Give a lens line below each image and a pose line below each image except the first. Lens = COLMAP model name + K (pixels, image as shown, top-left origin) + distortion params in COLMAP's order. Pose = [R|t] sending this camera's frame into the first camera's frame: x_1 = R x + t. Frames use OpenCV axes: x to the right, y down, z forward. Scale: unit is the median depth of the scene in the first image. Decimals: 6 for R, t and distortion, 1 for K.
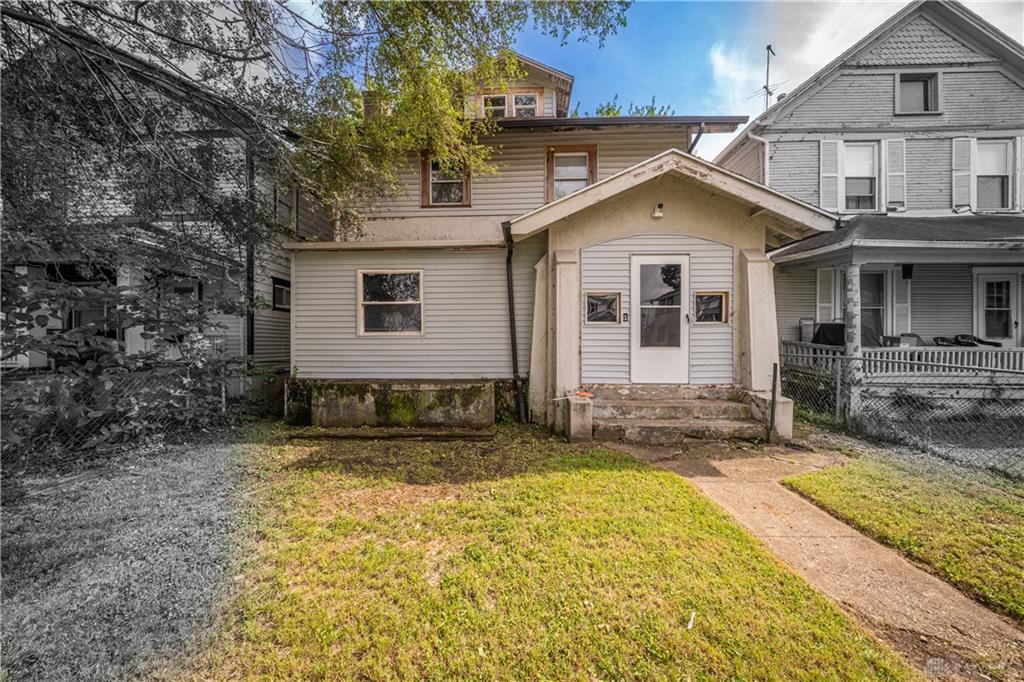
lens RADIAL K [[362.1, 0, 510.1], [0, 362.1, 337.8], [0, 0, 1]] dist [-0.008747, 0.000190]
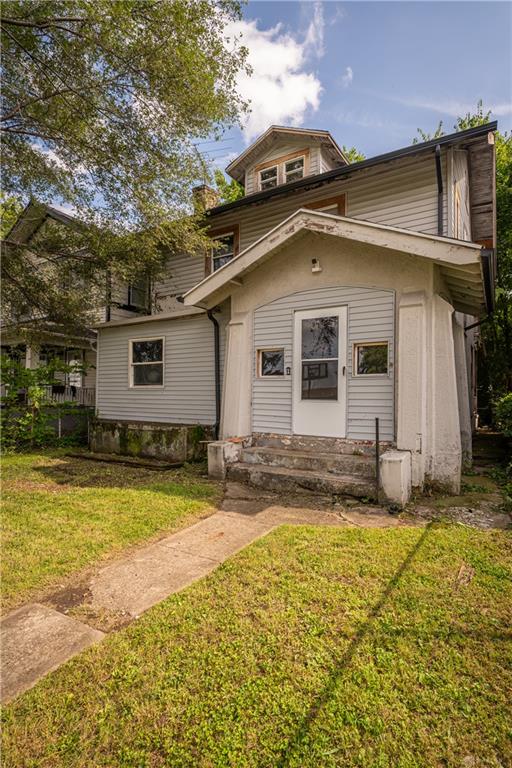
lens RADIAL K [[369.6, 0, 236.1], [0, 369.6, 382.3], [0, 0, 1]] dist [-0.003767, 0.003465]
pose [[0.872965, -0.006013, -0.487746, 0.710474], [-0.007025, 0.999665, -0.024898, 0.003806], [0.487732, 0.025162, 0.872631, -0.009946]]
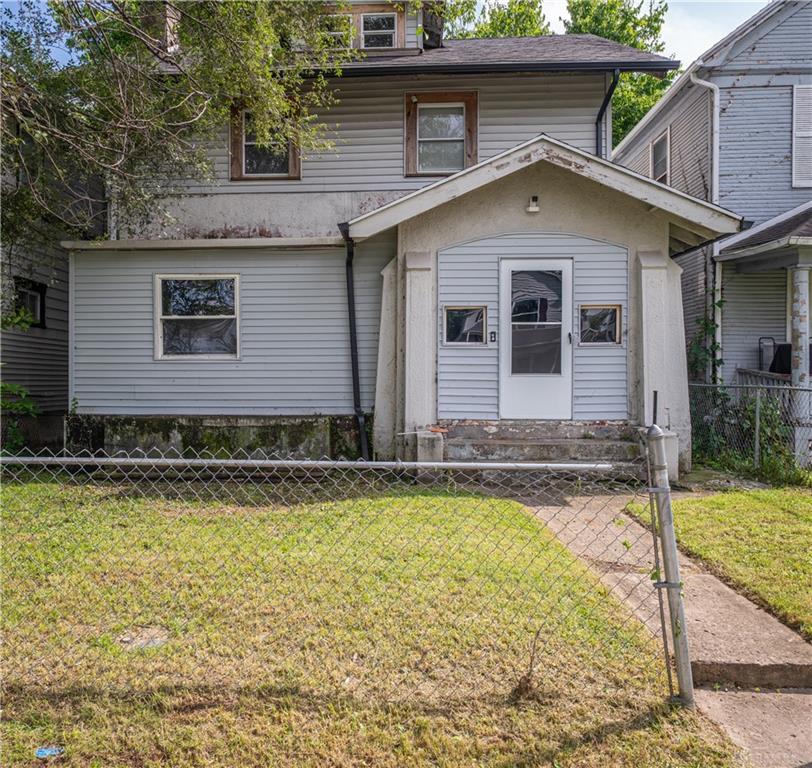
lens RADIAL K [[678.7, 0, 340.2], [0, 678.7, 362.9], [0, 0, 1]] dist [0.002629, -0.003420]
pose [[0.999047, 0.002381, -0.043583, 0.046505], [-0.002881, 0.999931, -0.011418, 0.019684], [0.043552, 0.011533, 0.998985, -0.518724]]
